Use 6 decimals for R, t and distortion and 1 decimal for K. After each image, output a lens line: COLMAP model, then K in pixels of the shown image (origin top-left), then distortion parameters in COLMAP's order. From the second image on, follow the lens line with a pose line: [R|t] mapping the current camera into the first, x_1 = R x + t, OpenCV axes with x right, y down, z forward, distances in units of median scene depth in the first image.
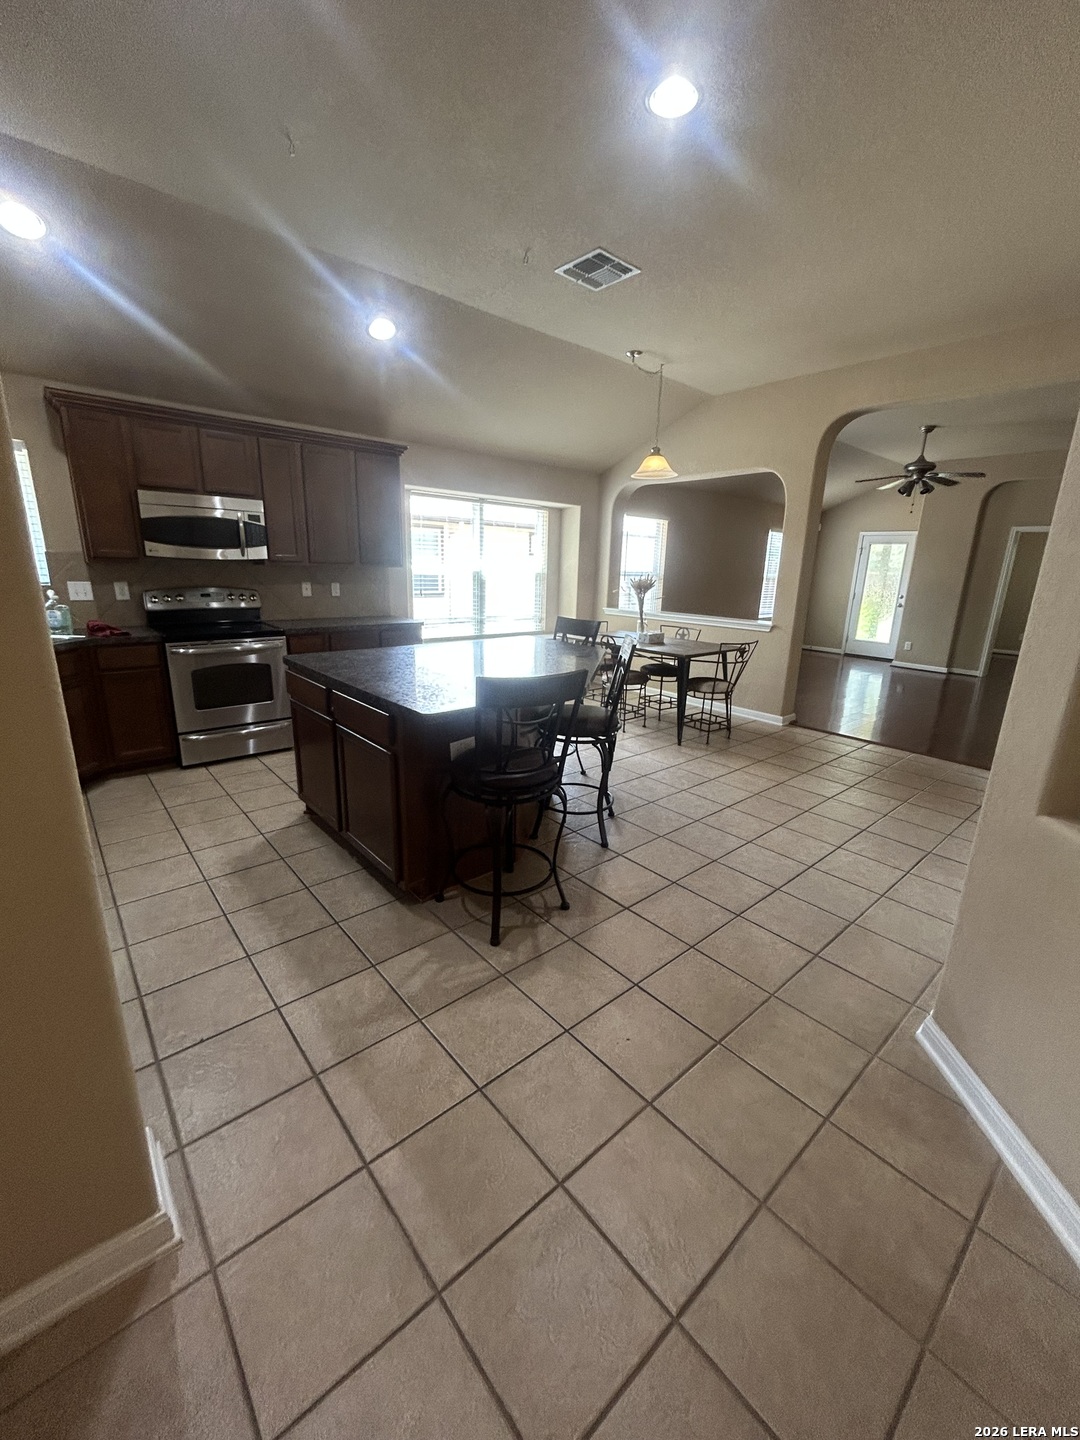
lens RADIAL K [[580.1, 0, 540.0], [0, 580.1, 720.0], [0, 0, 1]] dist [-0.002530, 0.000699]
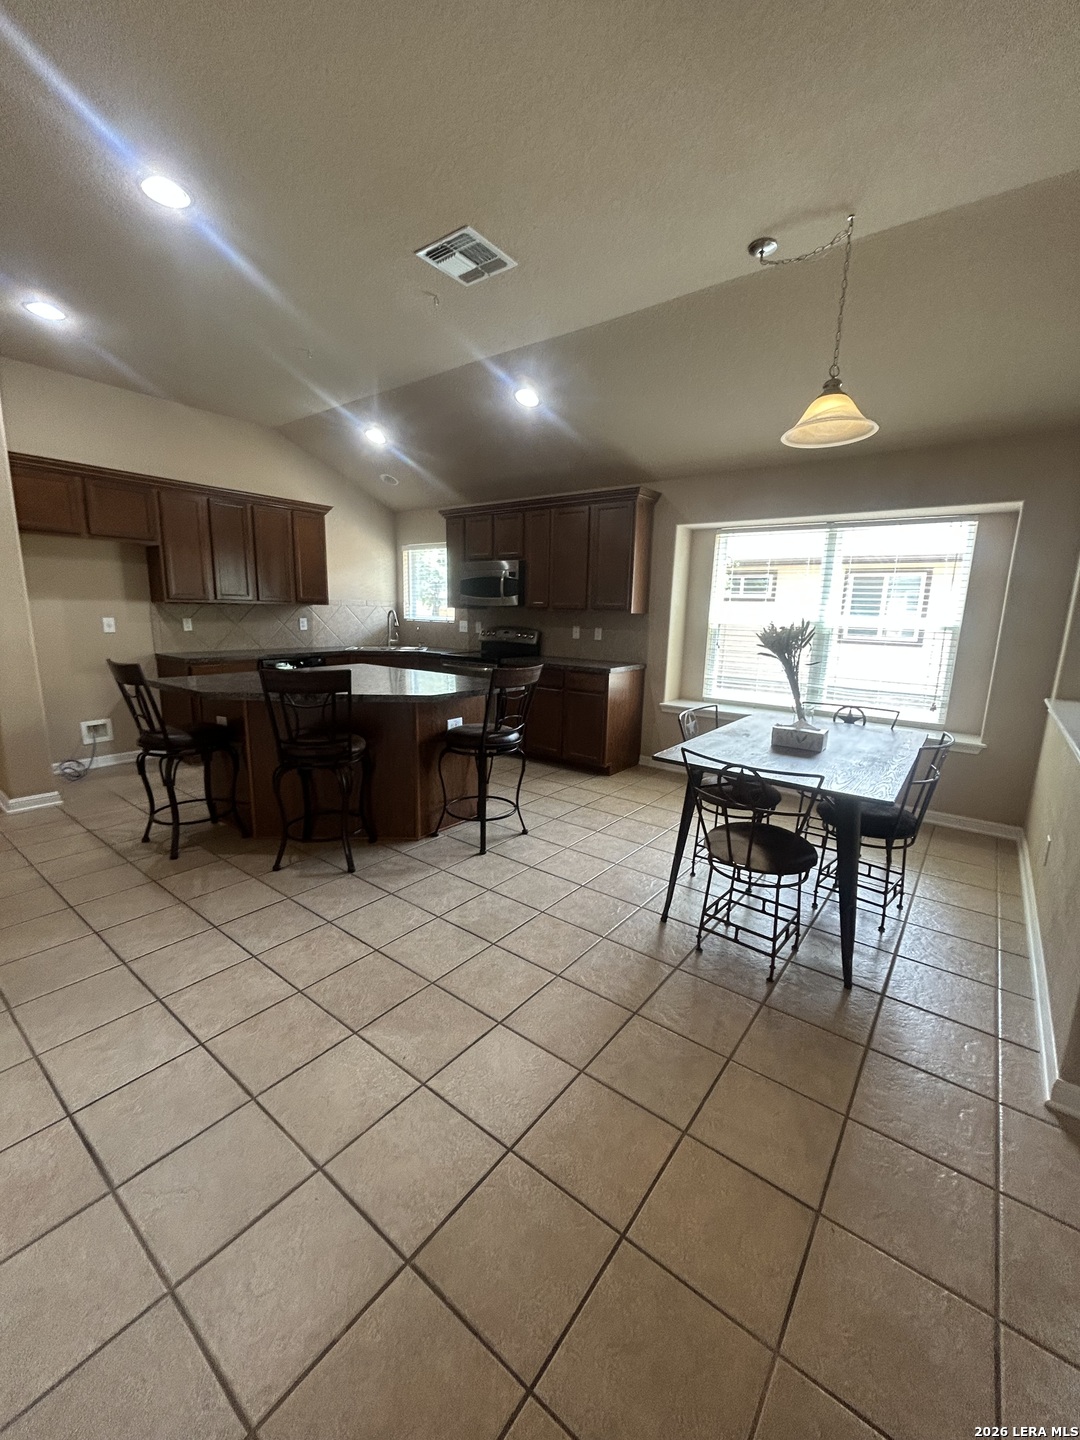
lens RADIAL K [[580.1, 0, 540.0], [0, 580.1, 720.0], [0, 0, 1]] dist [-0.002530, 0.000699]
pose [[0.202000, 0.163434, -0.965653, 0.841702], [-0.272066, 0.956535, 0.104979, -0.192764], [0.940838, 0.241515, 0.237685, 0.842673]]
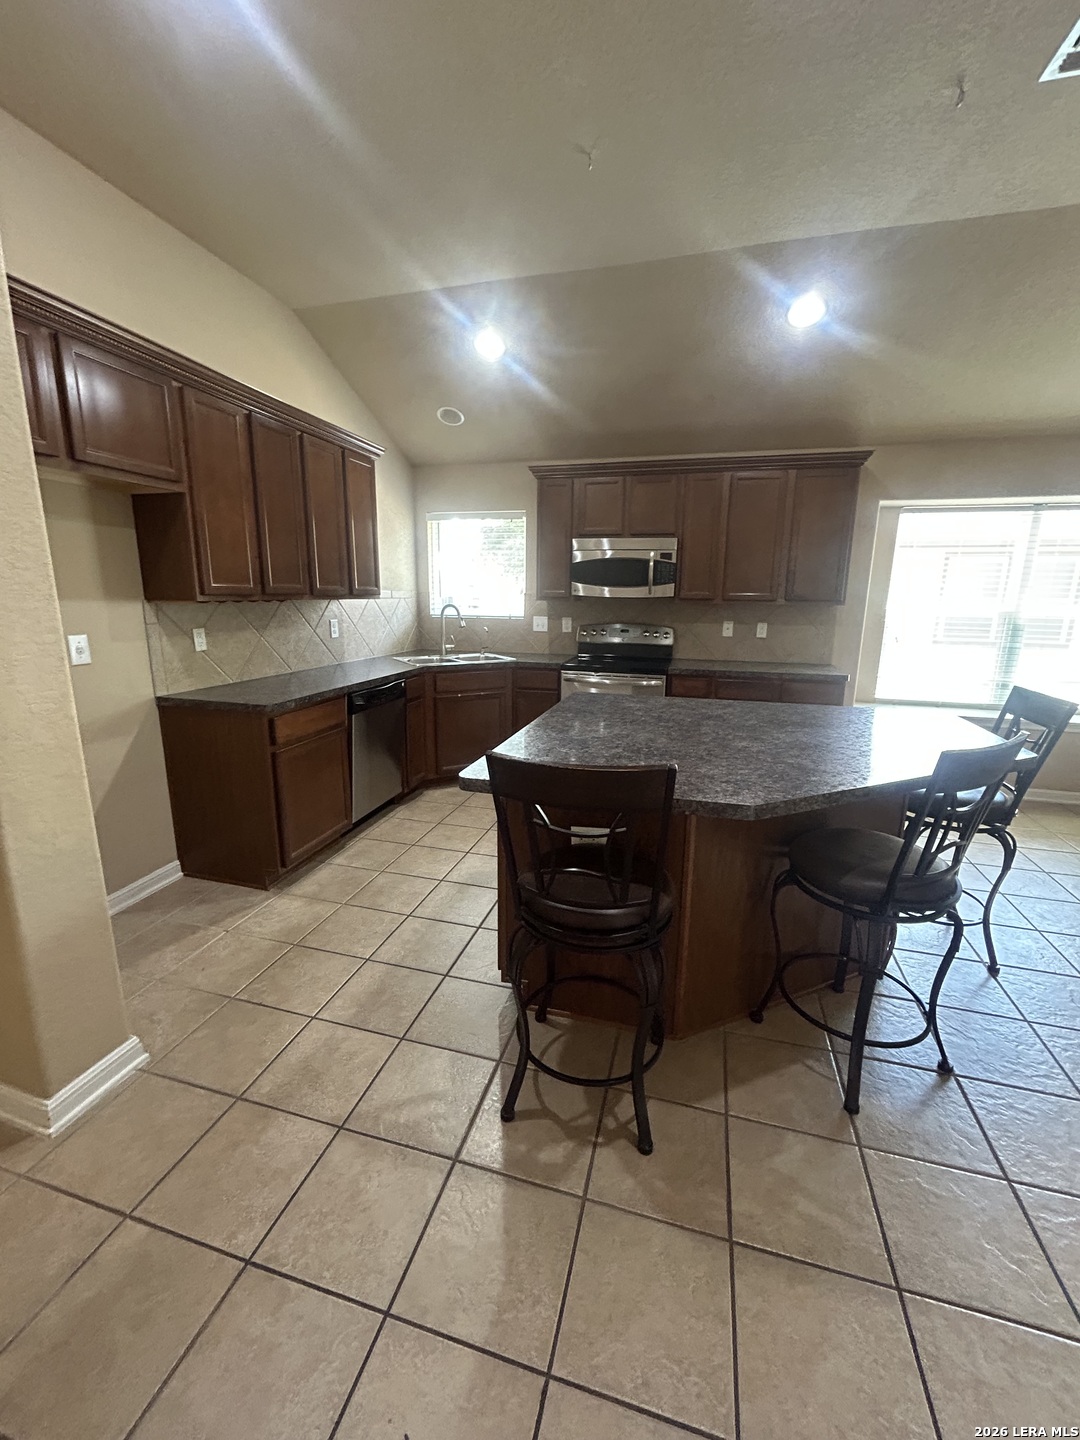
lens RADIAL K [[580.1, 0, 540.0], [0, 580.1, 720.0], [0, 0, 1]] dist [-0.002530, 0.000699]
pose [[0.553379, 0.156853, -0.818027, 0.248978], [-0.214224, 0.975873, 0.042201, -0.070930], [0.804910, 0.151888, 0.573629, 0.303005]]
